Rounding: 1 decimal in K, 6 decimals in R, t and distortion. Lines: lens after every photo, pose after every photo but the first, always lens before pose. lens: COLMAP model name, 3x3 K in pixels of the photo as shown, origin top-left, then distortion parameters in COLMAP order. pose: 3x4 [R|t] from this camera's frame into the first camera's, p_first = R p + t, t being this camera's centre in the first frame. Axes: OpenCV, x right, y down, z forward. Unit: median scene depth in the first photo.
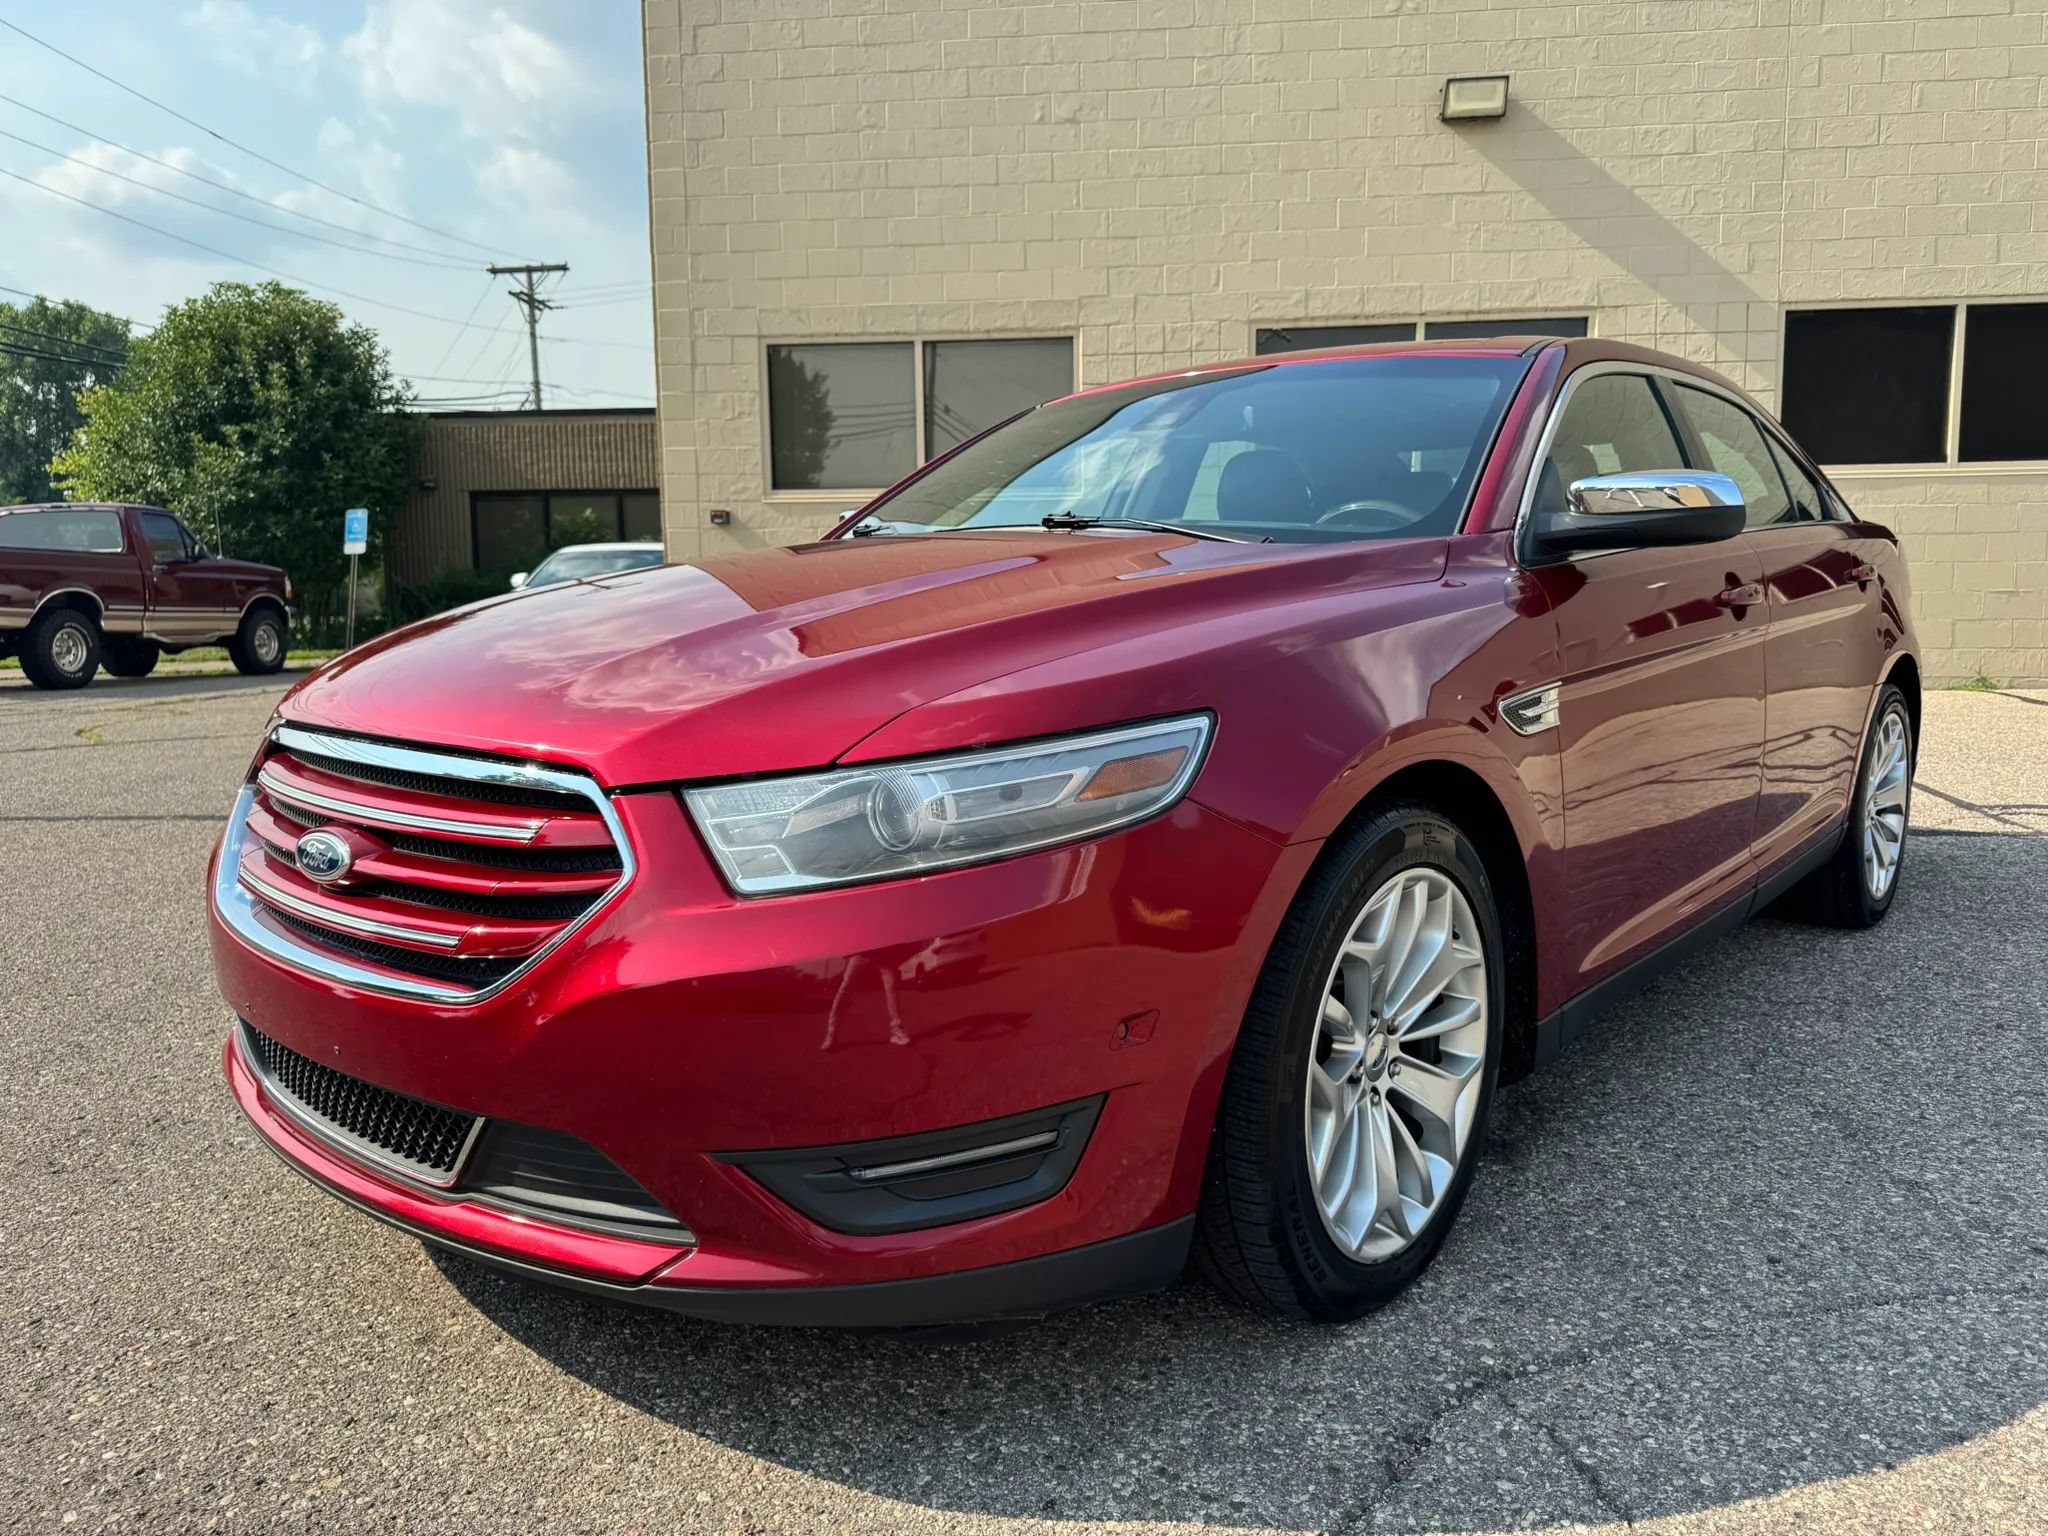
lens RADIAL K [[1418.4, 0, 1017.7], [0, 1418.4, 759.8], [0, 0, 1]] dist [0.036621, -0.059942]
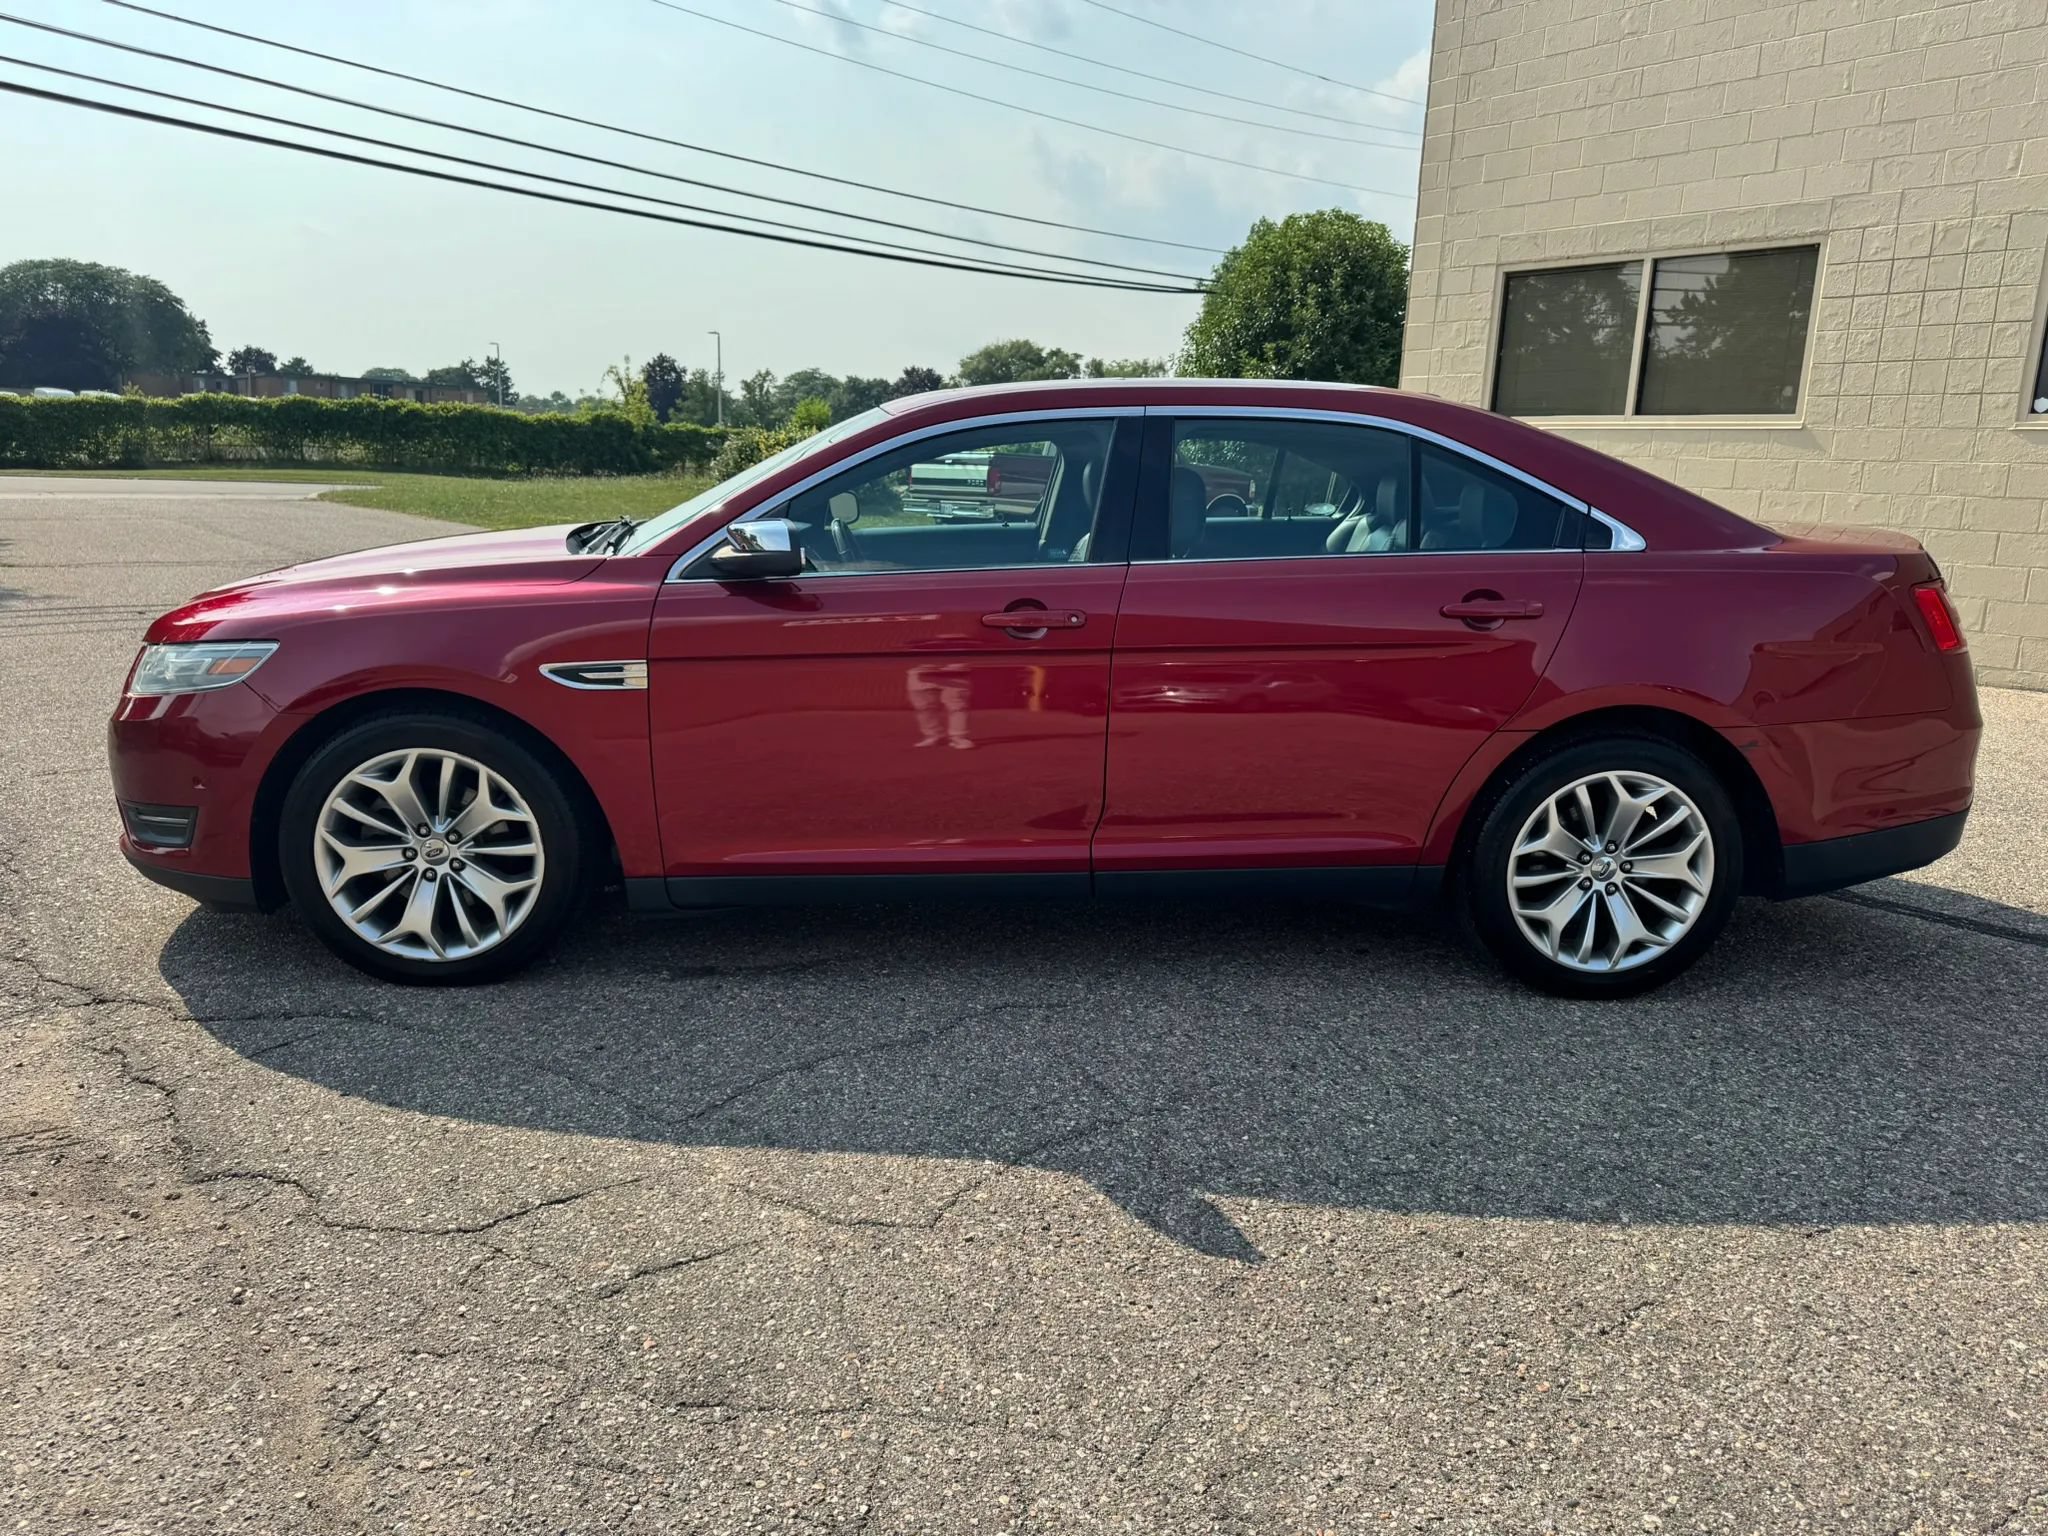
lens RADIAL K [[1425.2, 0, 1022.0], [0, 1425.2, 776.4], [0, 0, 1]] dist [0.045389, -0.068355]
pose [[0.709316, 0.183024, -0.680715, 0.222716], [-0.126662, 0.983079, 0.132336, -0.020778], [0.693417, -0.007648, 0.720496, 0.019204]]
